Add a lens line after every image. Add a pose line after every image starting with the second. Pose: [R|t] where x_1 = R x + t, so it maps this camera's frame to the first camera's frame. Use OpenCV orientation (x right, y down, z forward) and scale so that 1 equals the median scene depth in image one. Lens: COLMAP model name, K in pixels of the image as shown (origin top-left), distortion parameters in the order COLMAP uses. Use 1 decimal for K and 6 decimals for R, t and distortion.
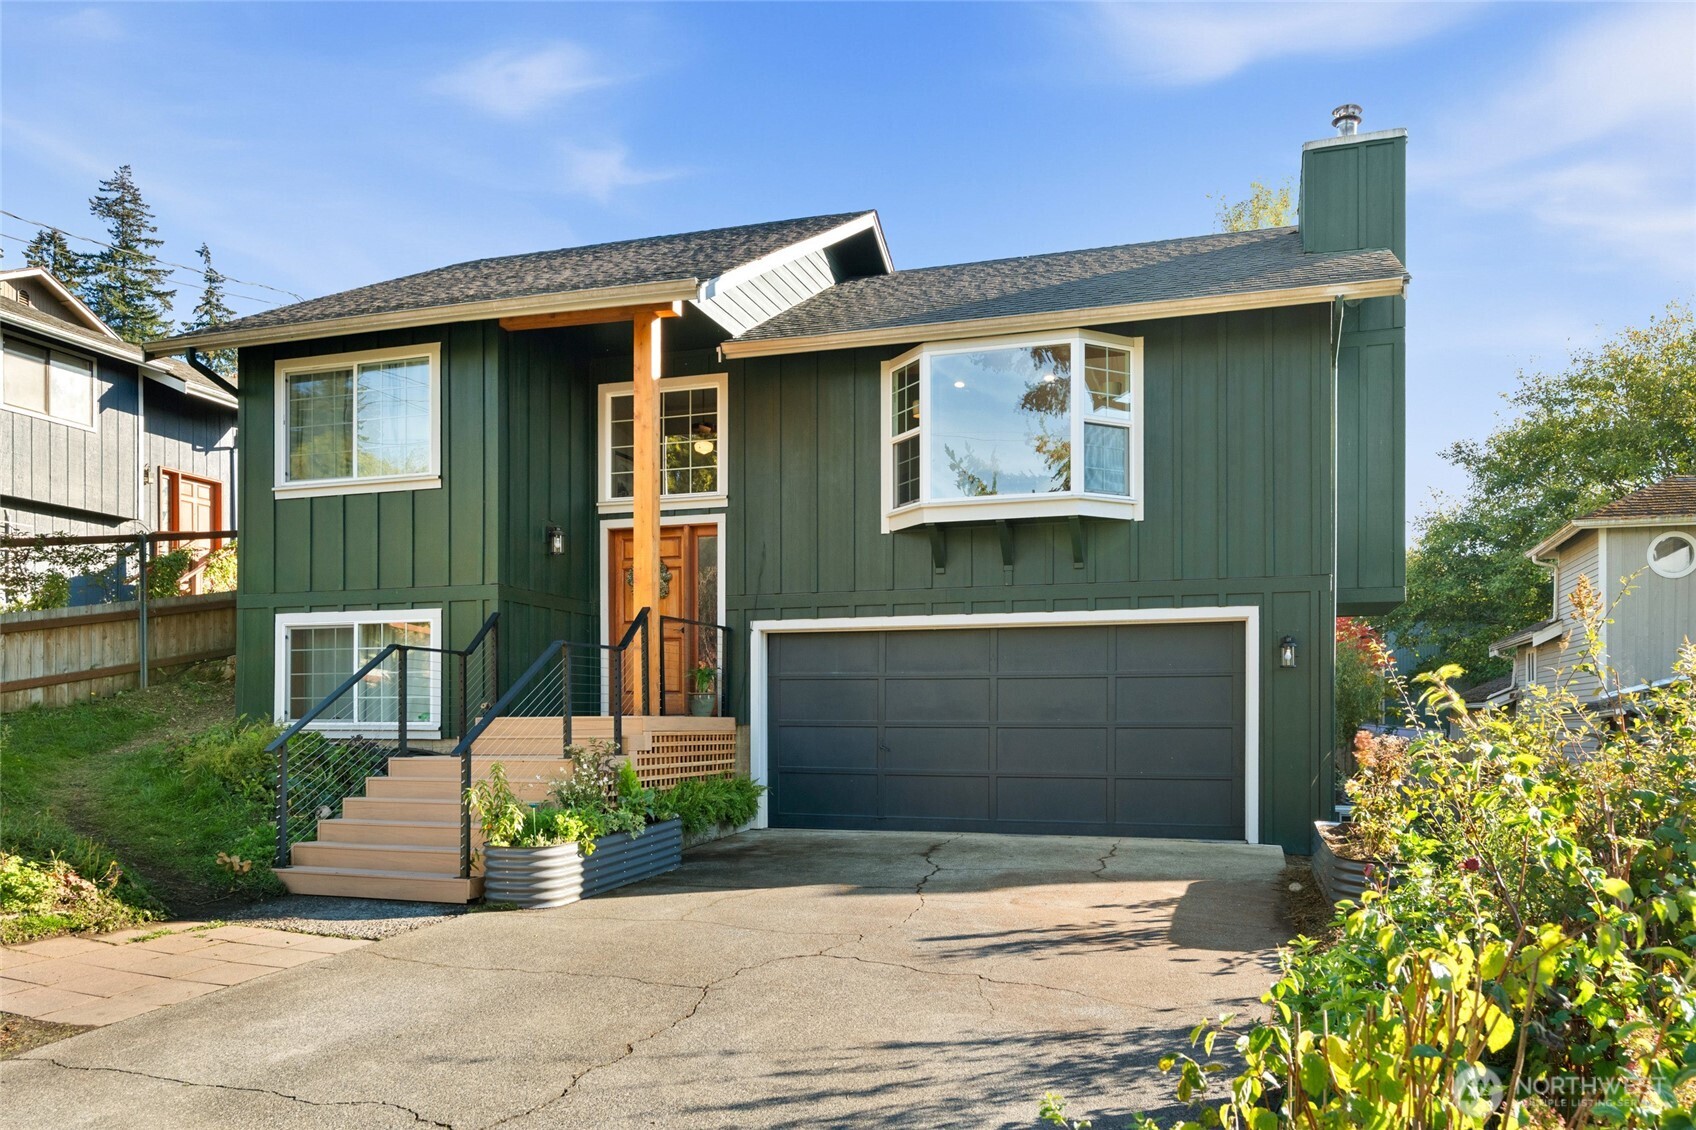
lens RADIAL K [[1247.8, 0, 845.7], [0, 1247.8, 734.7], [0, 0, 1]] dist [-0.003431, 0.002283]
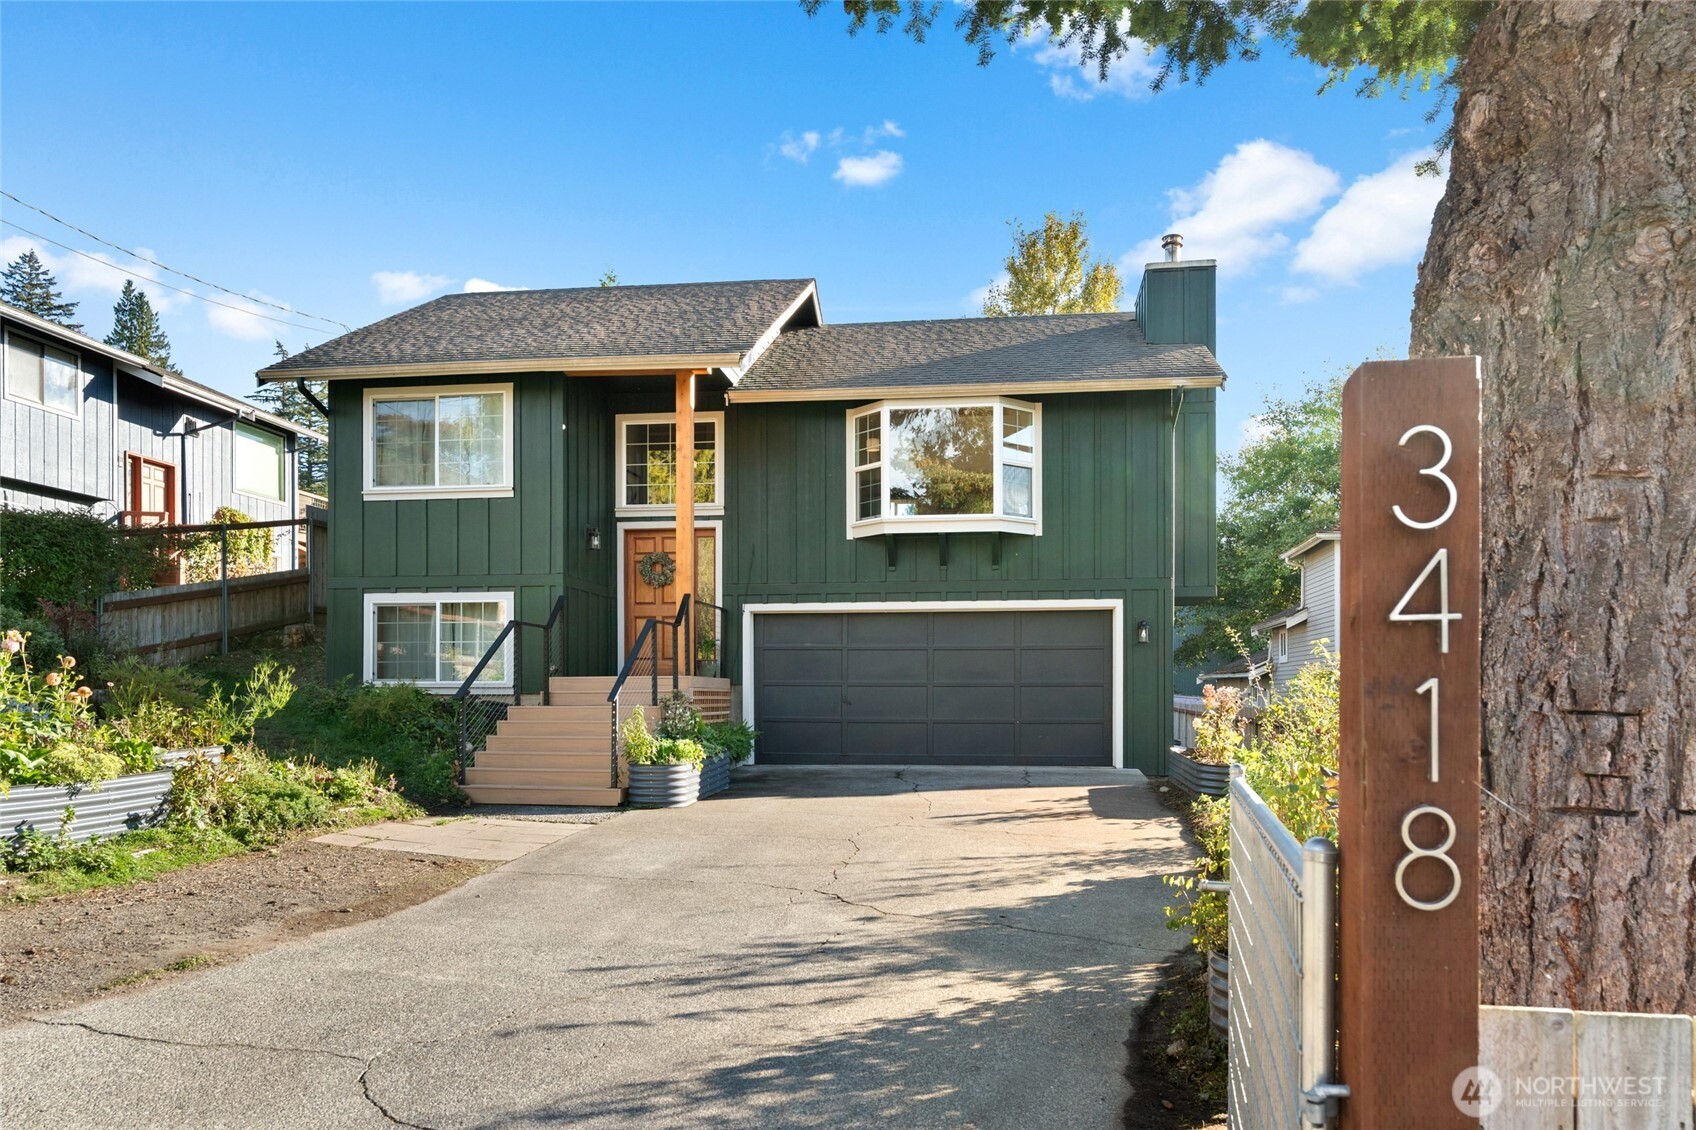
lens RADIAL K [[1231.9, 0, 847.3], [0, 1231.9, 713.6], [0, 0, 1]] dist [-0.002573, 0.001658]
pose [[0.984073, -0.002707, 0.177746, -0.203058], [0.001907, 0.999987, 0.004674, 0.017463], [-0.177756, -0.004261, 0.984065, -0.287197]]
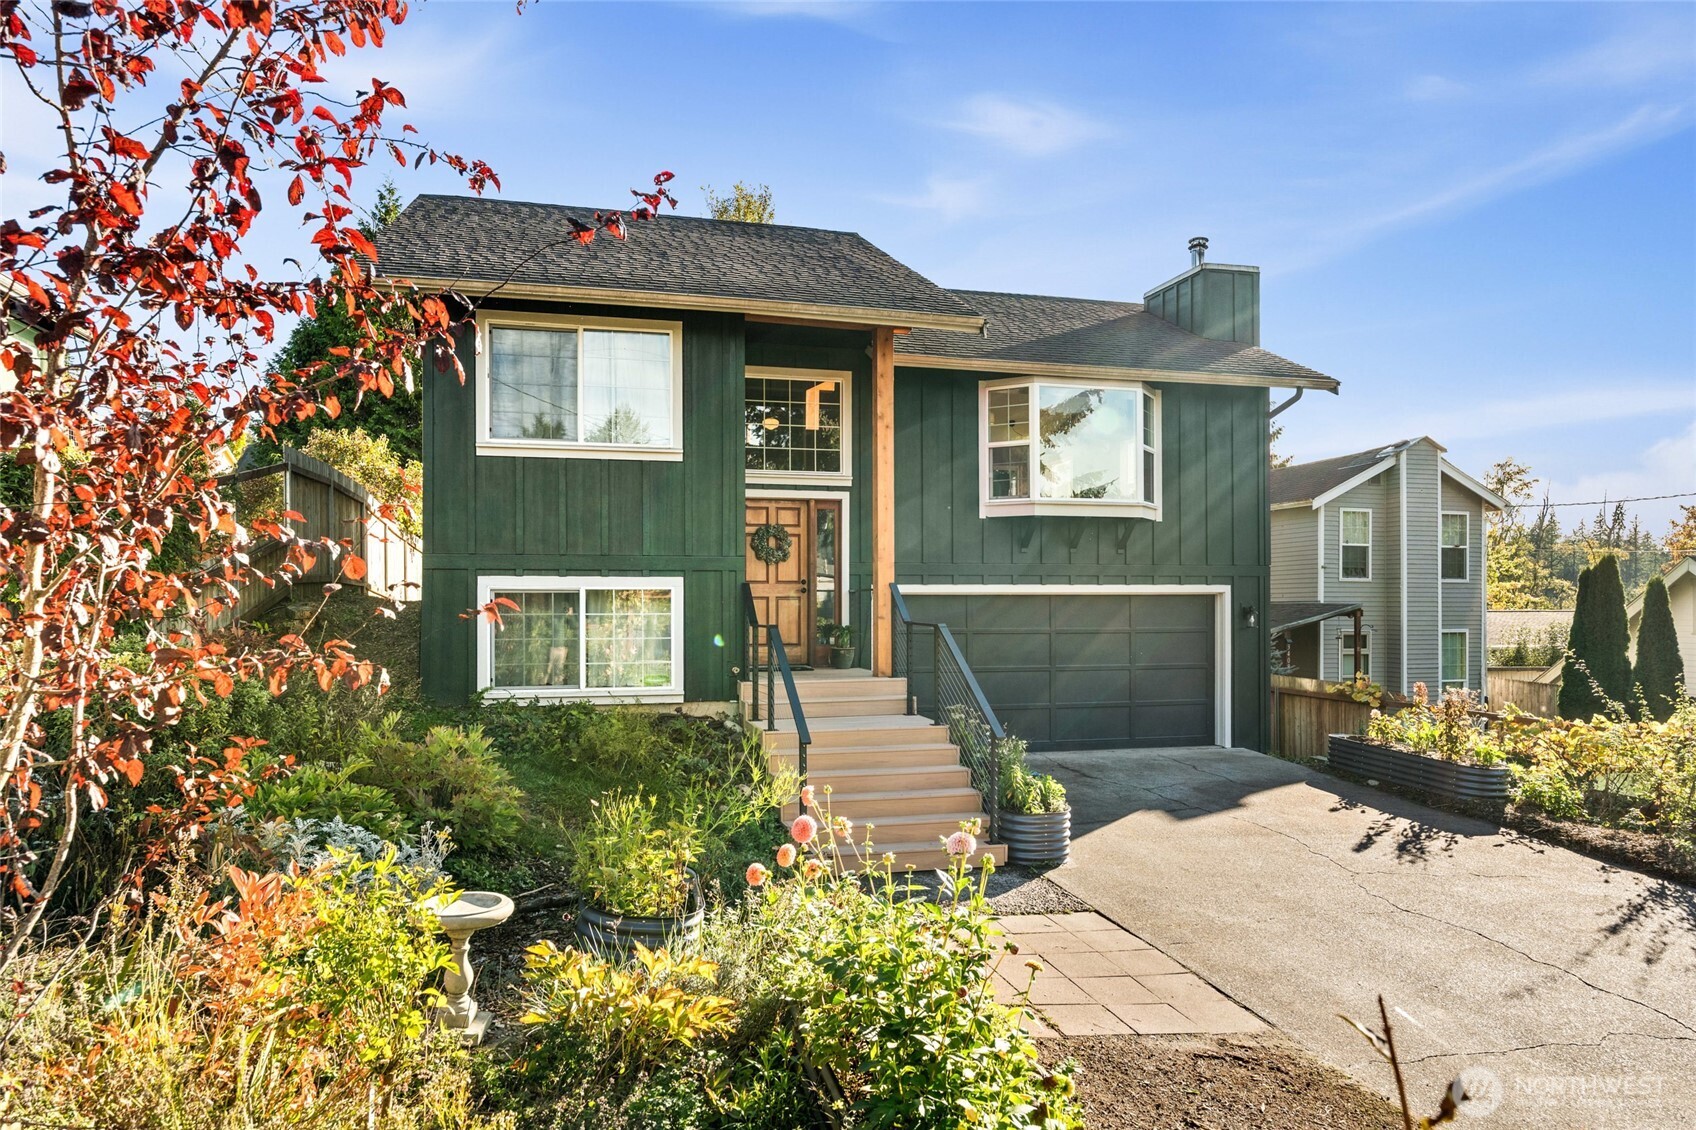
lens RADIAL K [[1063.0, 0, 849.0], [0, 1063.0, 608.5], [0, 0, 1]] dist [-0.004231, 0.017868]
pose [[0.843820, -0.004350, 0.536609, -0.652719], [0.005830, 0.999982, -0.001063, -0.069793], [-0.536595, 0.004026, 0.843830, 0.168744]]
